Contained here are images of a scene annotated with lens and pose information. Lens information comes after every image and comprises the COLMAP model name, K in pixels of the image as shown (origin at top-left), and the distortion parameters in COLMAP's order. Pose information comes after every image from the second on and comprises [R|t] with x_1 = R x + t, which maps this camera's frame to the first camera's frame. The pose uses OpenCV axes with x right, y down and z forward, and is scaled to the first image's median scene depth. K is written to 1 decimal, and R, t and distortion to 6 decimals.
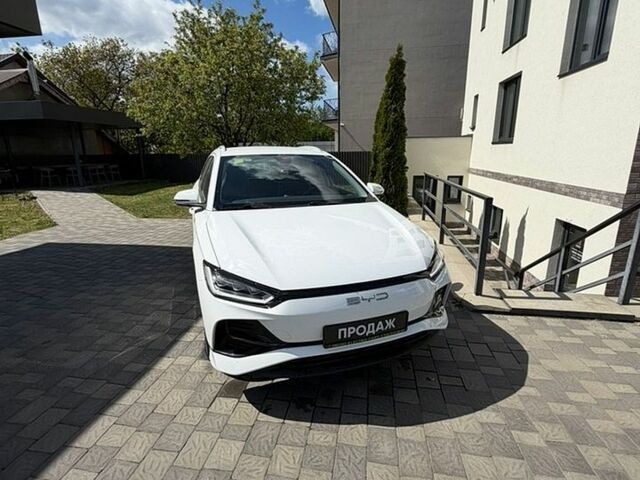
lens RADIAL K [[340.4, 0, 318.8], [0, 340.4, 237.0], [0, 0, 1]] dist [-0.001687, 0.002005]
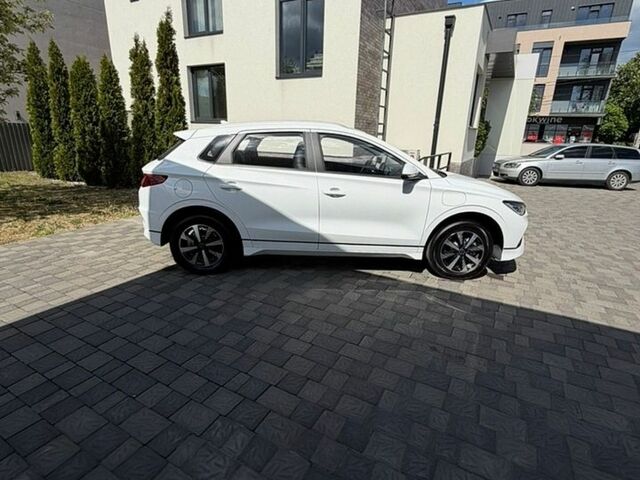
lens RADIAL K [[340.4, 0, 318.8], [0, 340.4, 237.0], [0, 0, 1]] dist [-0.001687, 0.002005]
pose [[0.342626, -0.256373, 0.903815, -1.442802], [0.198663, 0.960061, 0.197017, -0.176727], [-0.918227, 0.112051, 0.379873, 0.808436]]
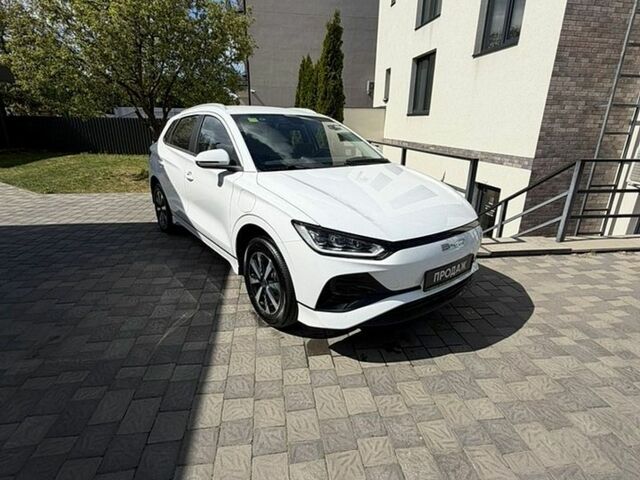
lens RADIAL K [[340.4, 0, 318.8], [0, 340.4, 237.0], [0, 0, 1]] dist [-0.001687, 0.002005]
pose [[0.953611, -0.071992, 0.292305, -0.368626], [0.048694, 0.995085, 0.086220, 0.023873], [-0.297076, -0.067987, 0.952430, 0.041079]]
